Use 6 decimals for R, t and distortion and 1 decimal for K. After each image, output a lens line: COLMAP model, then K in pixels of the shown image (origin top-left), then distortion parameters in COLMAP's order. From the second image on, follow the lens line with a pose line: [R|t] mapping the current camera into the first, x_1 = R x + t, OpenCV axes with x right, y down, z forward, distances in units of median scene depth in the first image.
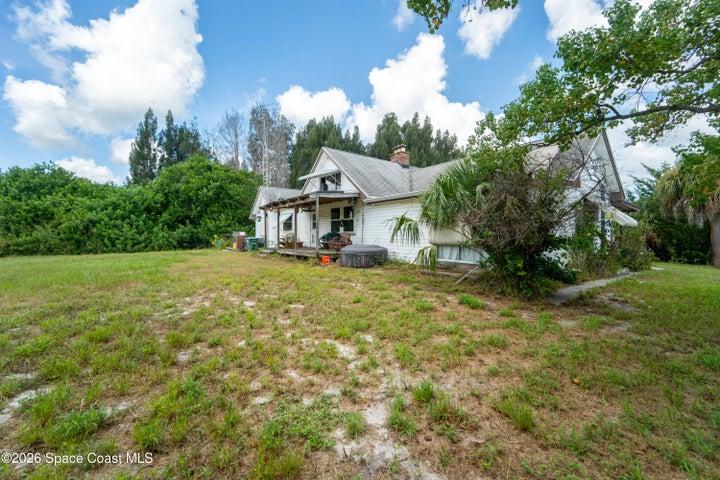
lens RADIAL K [[292.0, 0, 360.0], [0, 292.0, 240.0], [0, 0, 1]] dist [-0.020530, 0.000068]
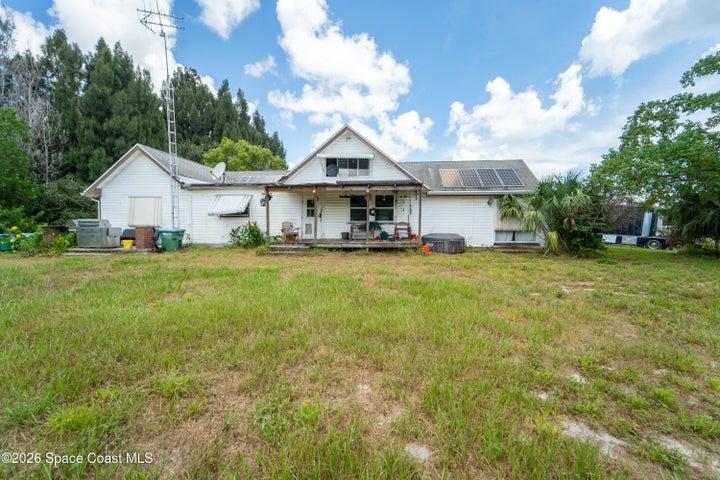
lens RADIAL K [[292.0, 0, 360.0], [0, 292.0, 240.0], [0, 0, 1]] dist [-0.020530, 0.000068]
pose [[0.631562, -0.052880, 0.773520, -0.834495], [0.014441, 0.998301, 0.056455, -0.020425], [-0.775190, -0.024485, 0.631253, 0.424815]]
